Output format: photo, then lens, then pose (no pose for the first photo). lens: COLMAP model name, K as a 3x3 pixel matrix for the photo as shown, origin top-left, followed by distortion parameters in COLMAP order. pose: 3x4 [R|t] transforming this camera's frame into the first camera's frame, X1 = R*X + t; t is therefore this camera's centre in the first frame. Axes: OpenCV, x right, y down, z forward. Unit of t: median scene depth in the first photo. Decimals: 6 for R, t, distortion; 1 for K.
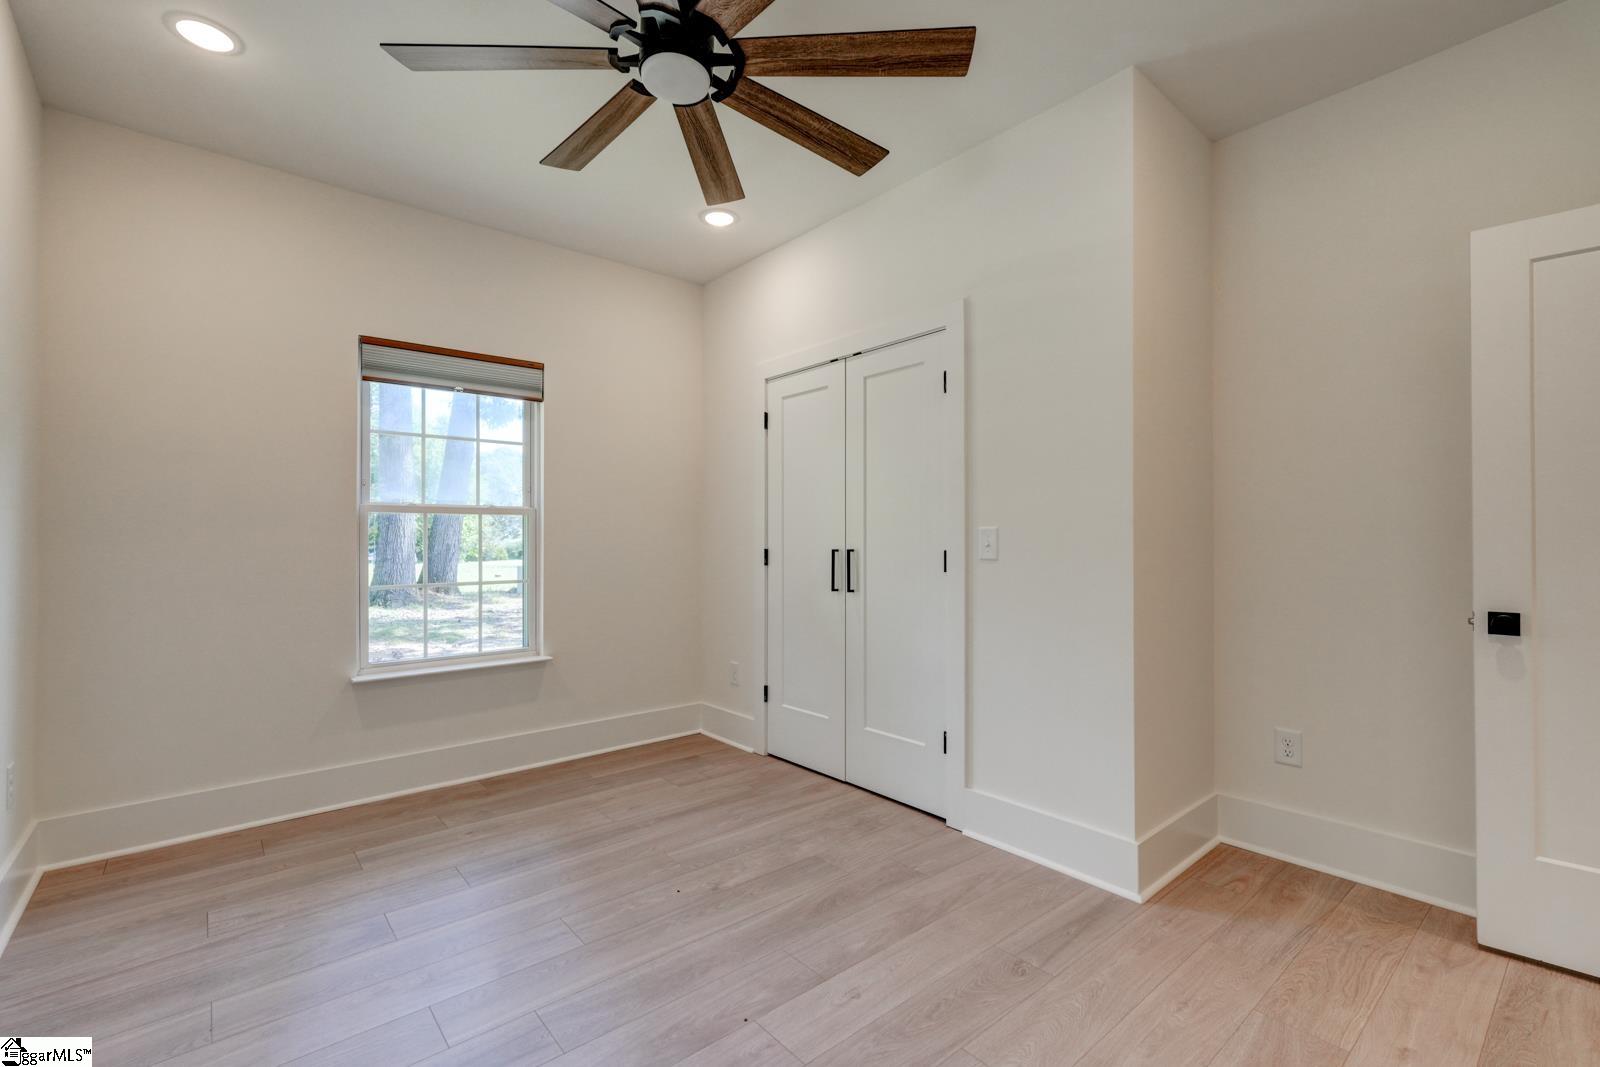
lens RADIAL K [[699.7, 0, 809.6], [0, 699.7, 534.5], [0, 0, 1]] dist [0.004985, -0.000084]
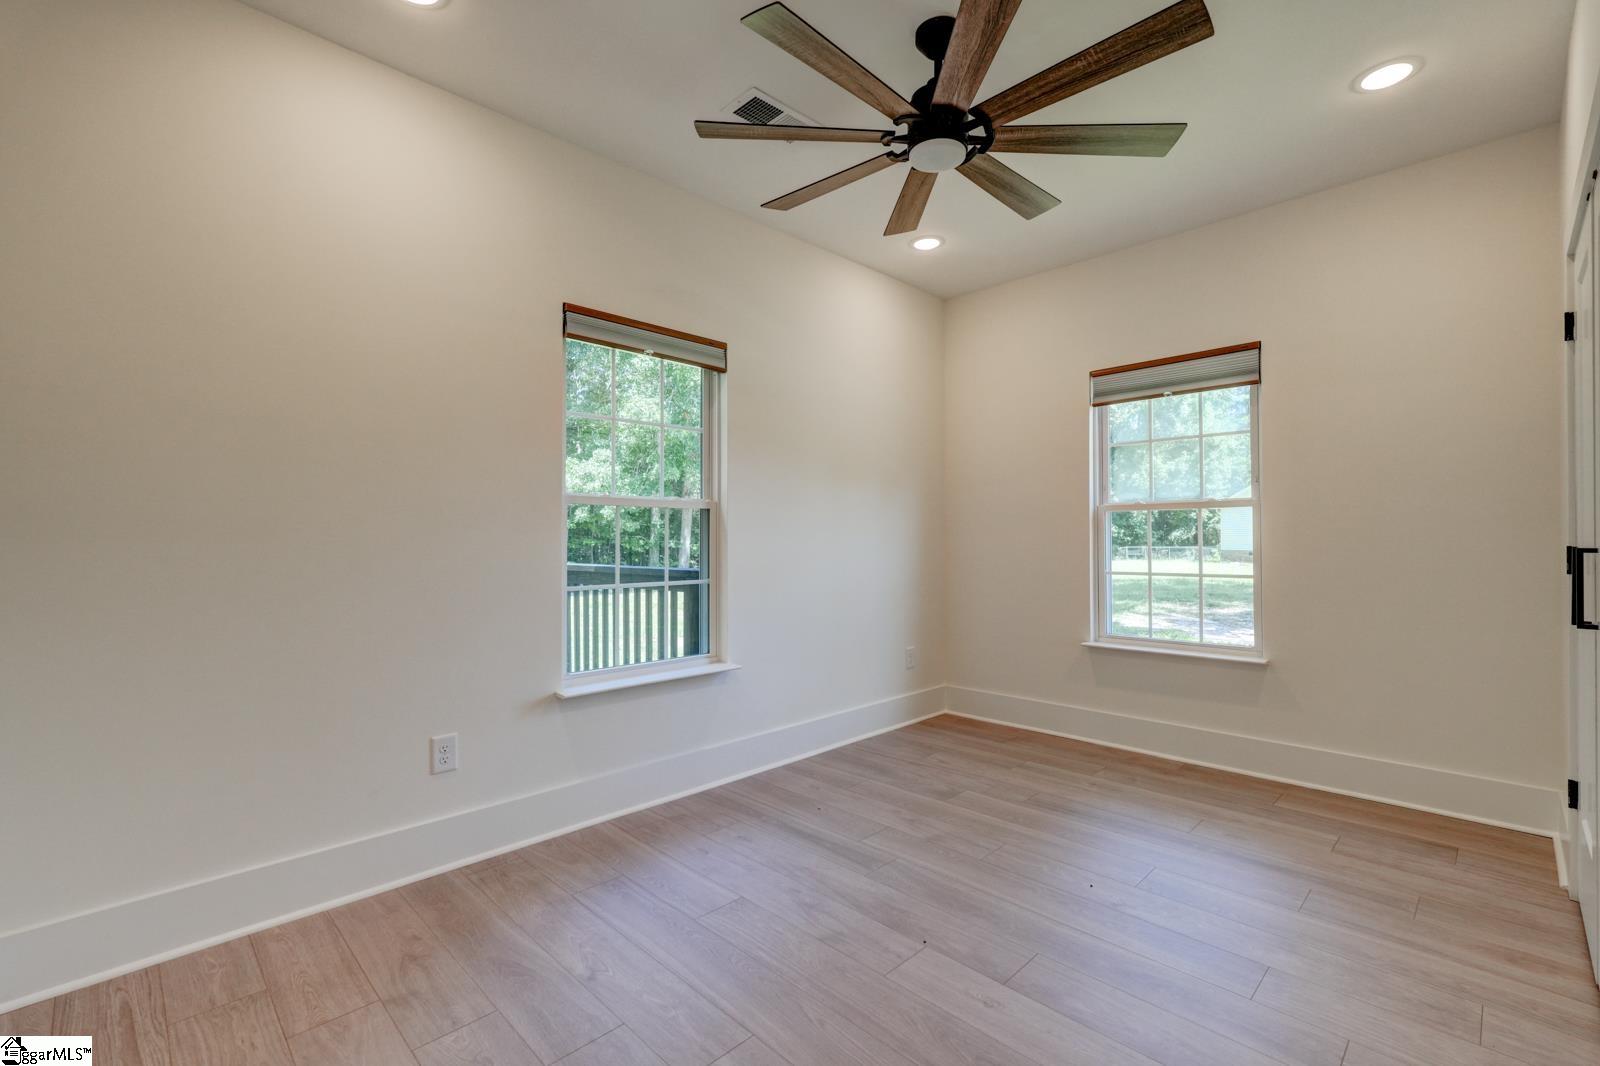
lens RADIAL K [[699.7, 0, 800.0], [0, 699.7, 531.1], [0, 0, 1]] dist [0.004985, -0.000084]
pose [[0.069796, -0.007804, -0.997531, 0.690529], [0.014113, 0.999877, -0.006835, 0.004673], [0.997461, -0.013601, 0.069897, 0.461658]]
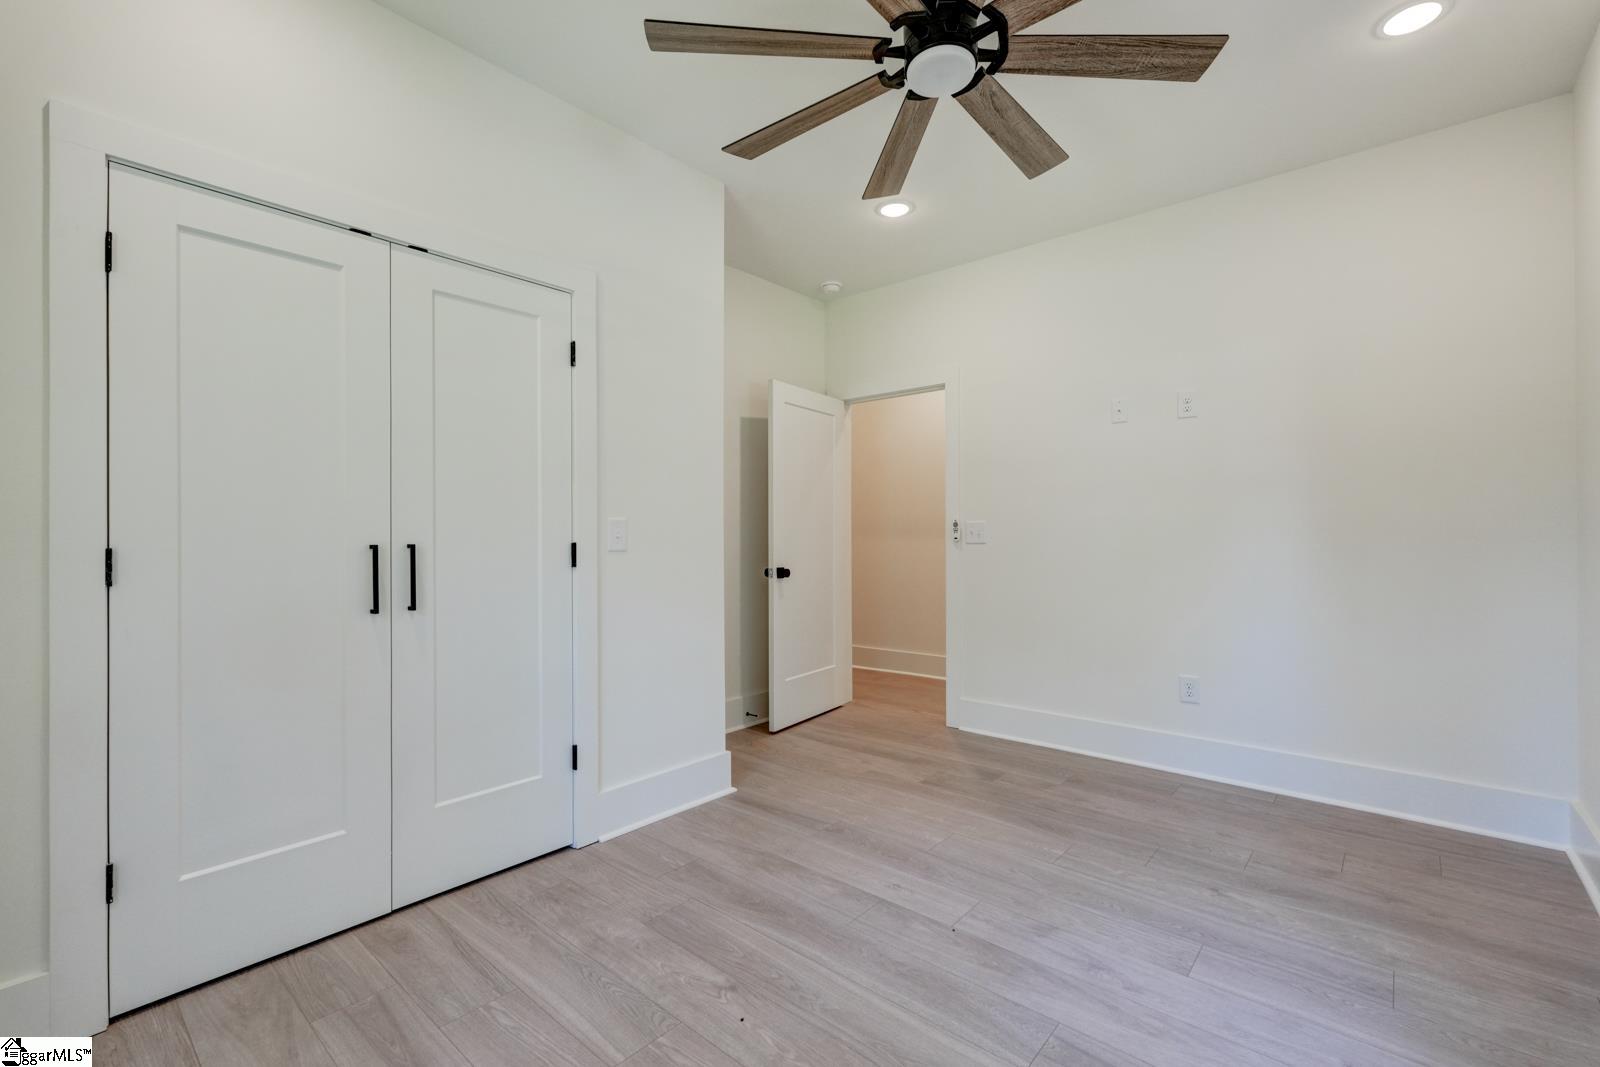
lens RADIAL K [[699.7, 0, 795.9], [0, 699.7, 532.7], [0, 0, 1]] dist [0.004985, -0.000084]
pose [[-0.140802, 0.004747, 0.990026, -0.798316], [-0.007516, 0.999955, -0.005864, 0.014271], [-0.990009, -0.008267, -0.140760, 0.926330]]
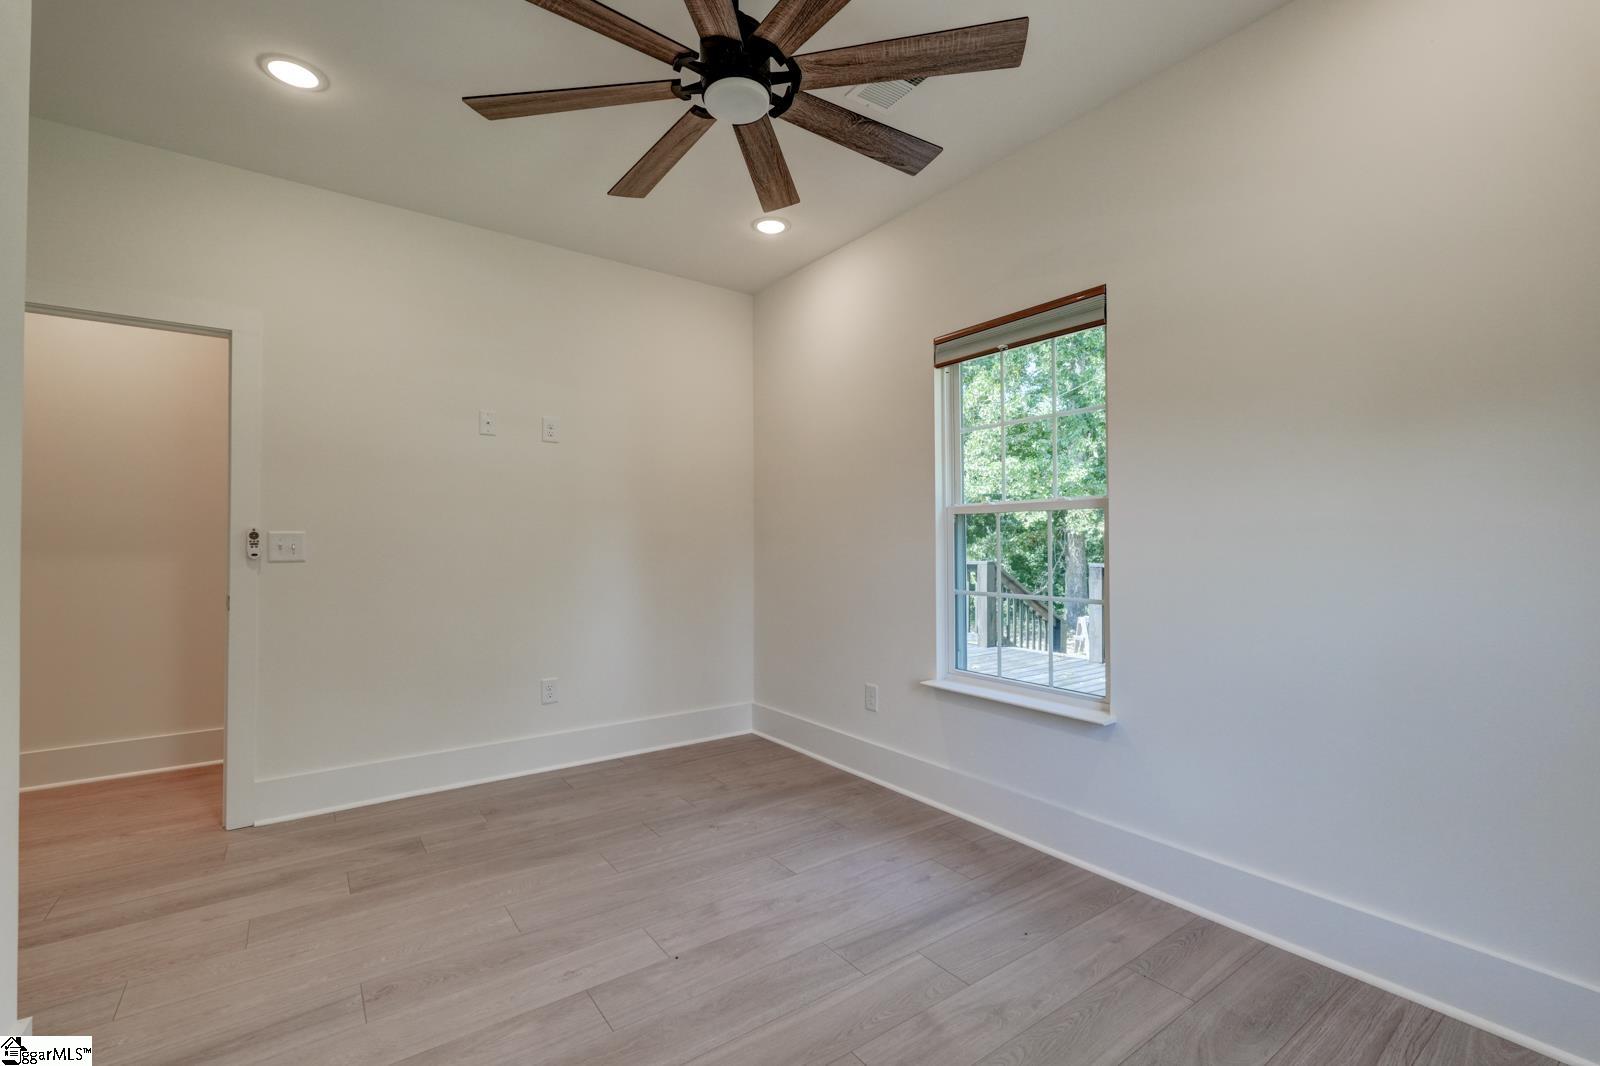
lens RADIAL K [[699.7, 0, 808.7], [0, 699.7, 533.8], [0, 0, 1]] dist [0.004985, -0.000084]
pose [[-0.997117, 0.004676, 0.075740, -0.256808], [0.002442, 0.999560, -0.029562, 0.016692], [-0.075844, -0.029292, -0.996689, 1.388474]]
